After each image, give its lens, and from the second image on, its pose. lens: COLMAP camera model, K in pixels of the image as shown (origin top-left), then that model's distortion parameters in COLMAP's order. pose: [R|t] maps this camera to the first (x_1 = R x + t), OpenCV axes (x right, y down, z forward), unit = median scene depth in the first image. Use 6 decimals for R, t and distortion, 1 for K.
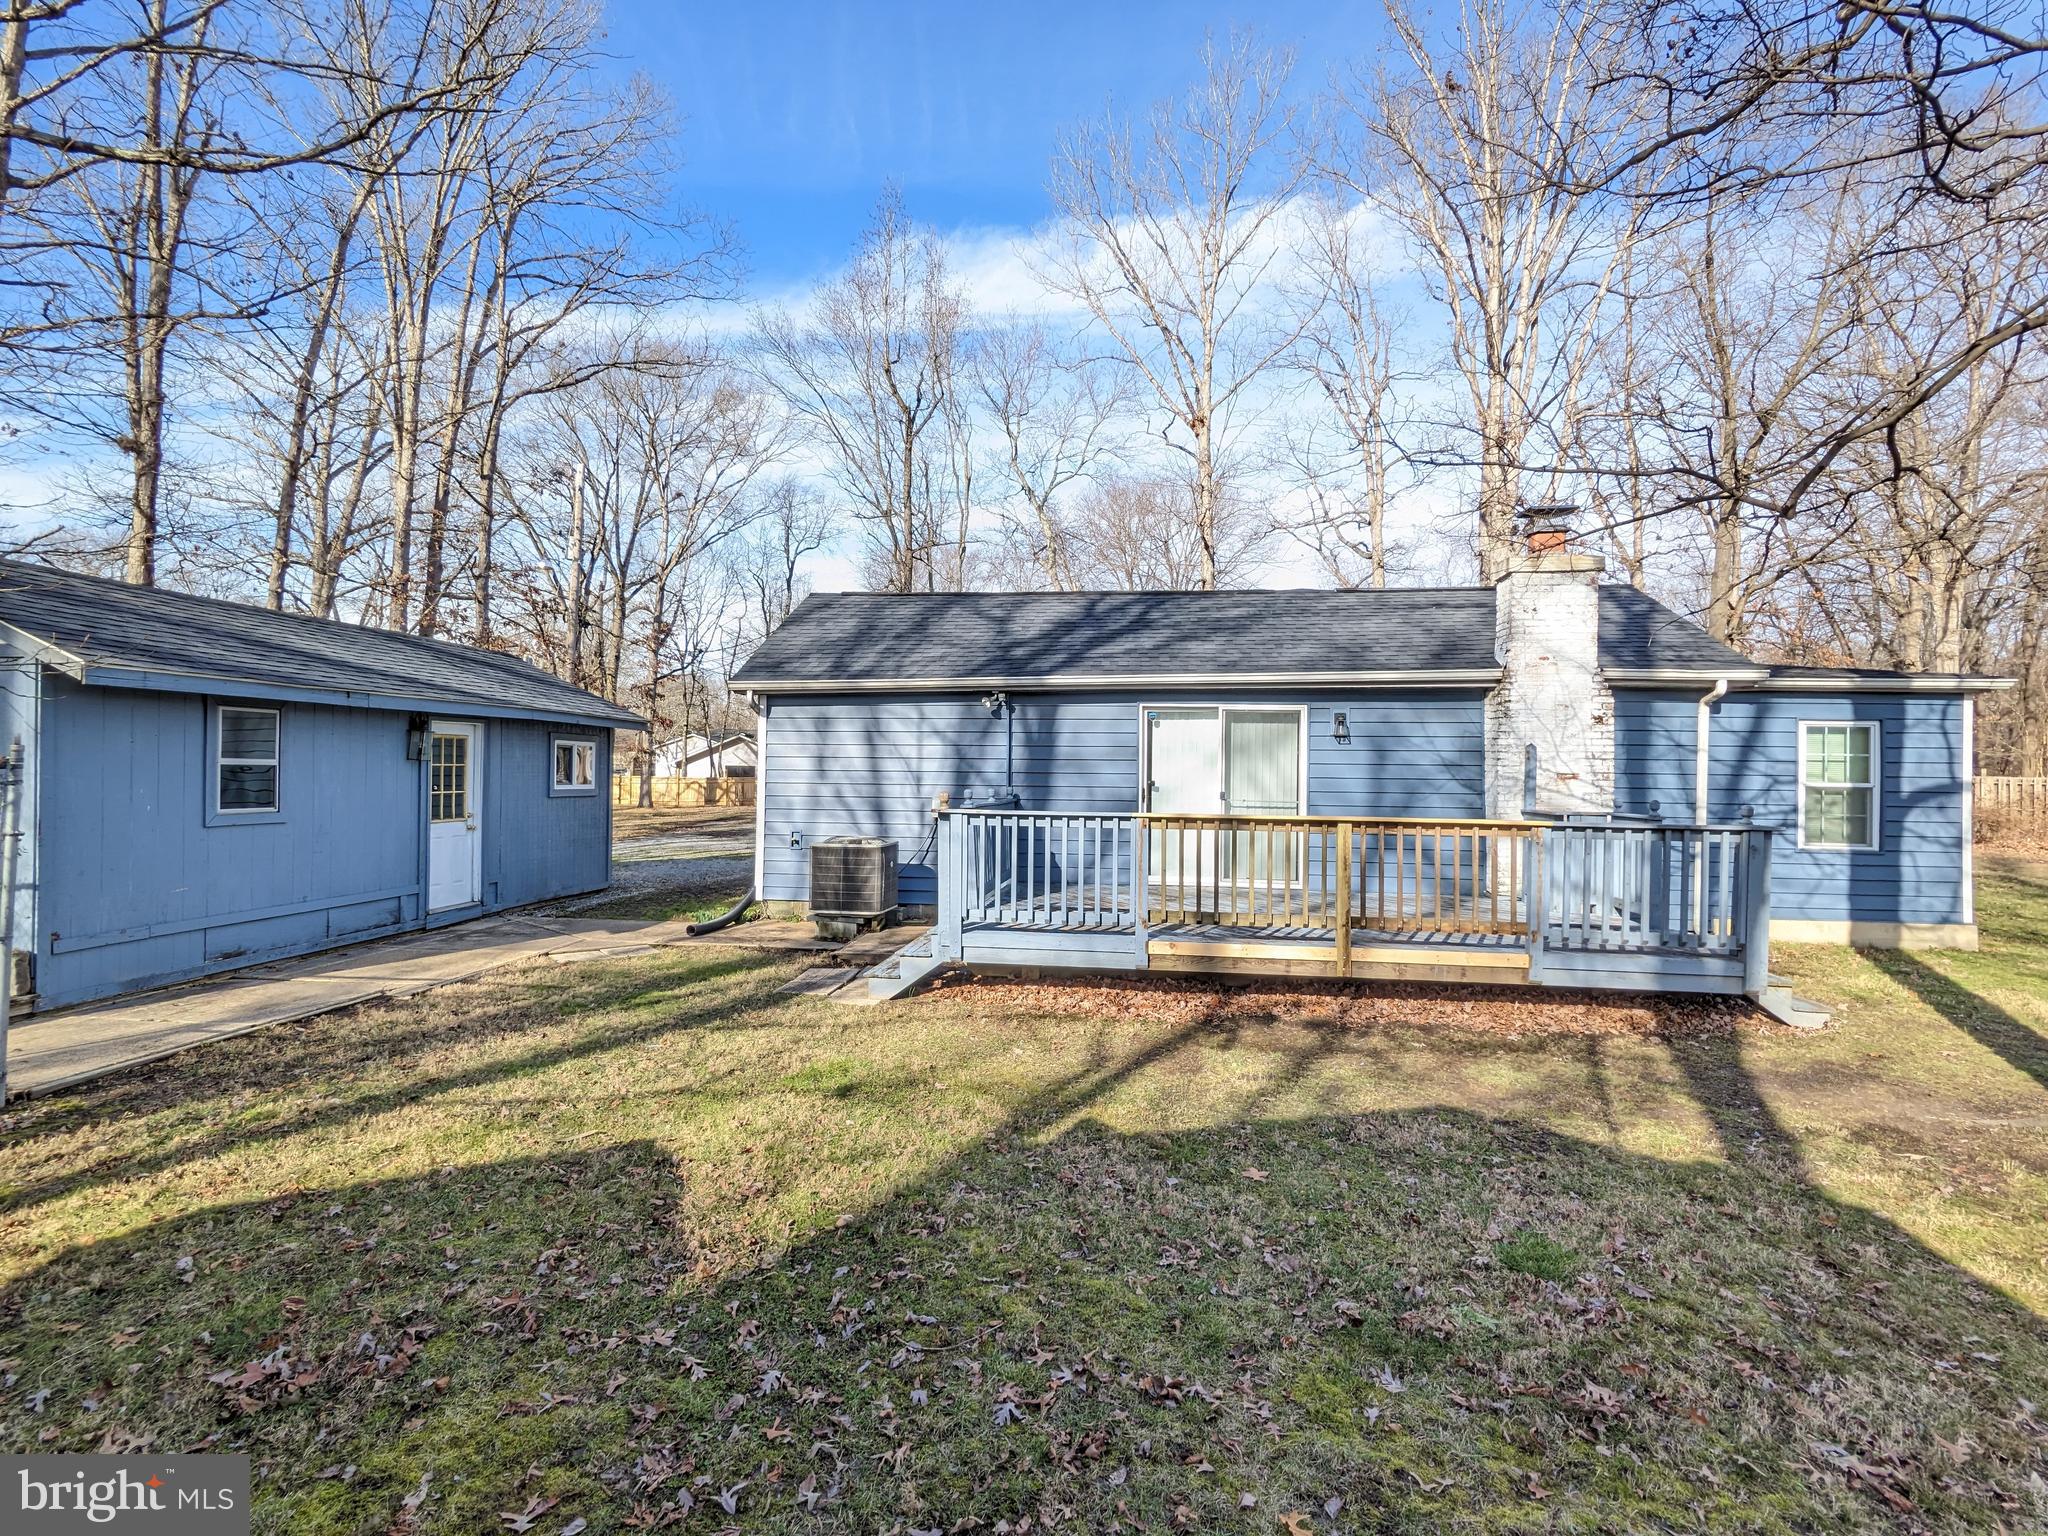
lens RADIAL K [[975.9, 0, 1029.9], [0, 975.9, 755.7], [0, 0, 1]] dist [0.001689, 0.000645]
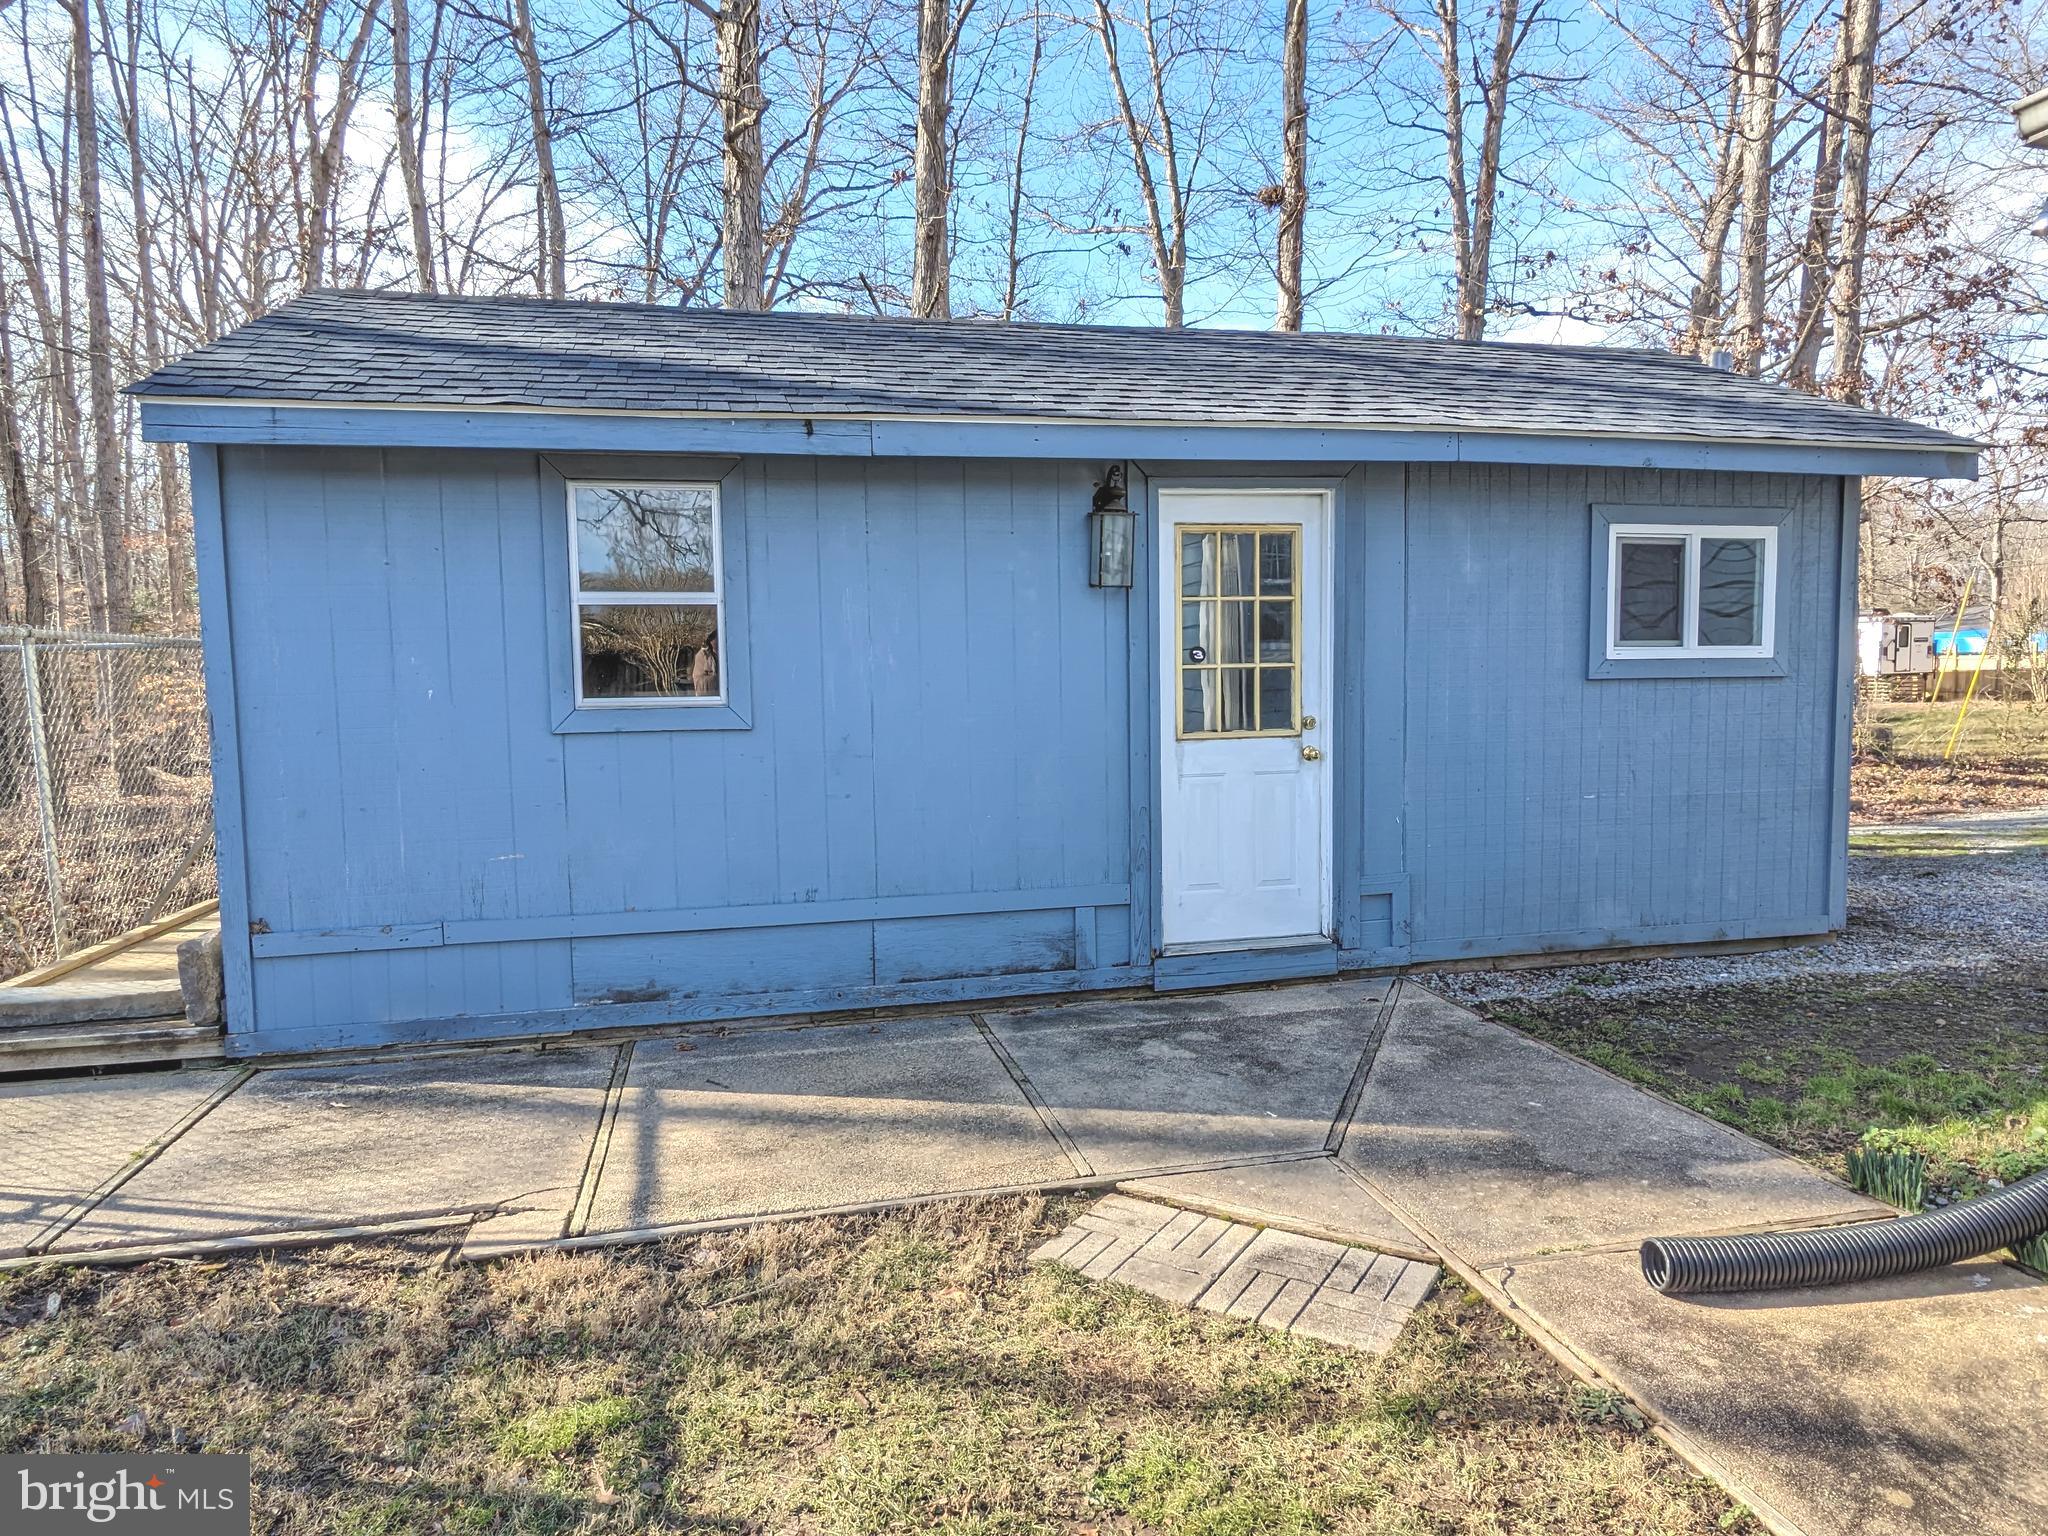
lens RADIAL K [[1111.2, 0, 1024.0], [0, 1111.2, 768.0], [0, 0, 1]] dist [0.002115, 0.000692]
pose [[0.301249, 0.095283, -0.948773, -0.398853], [0.033561, 0.993319, 0.110412, 0.058333], [0.952955, -0.065104, 0.296039, 1.704635]]
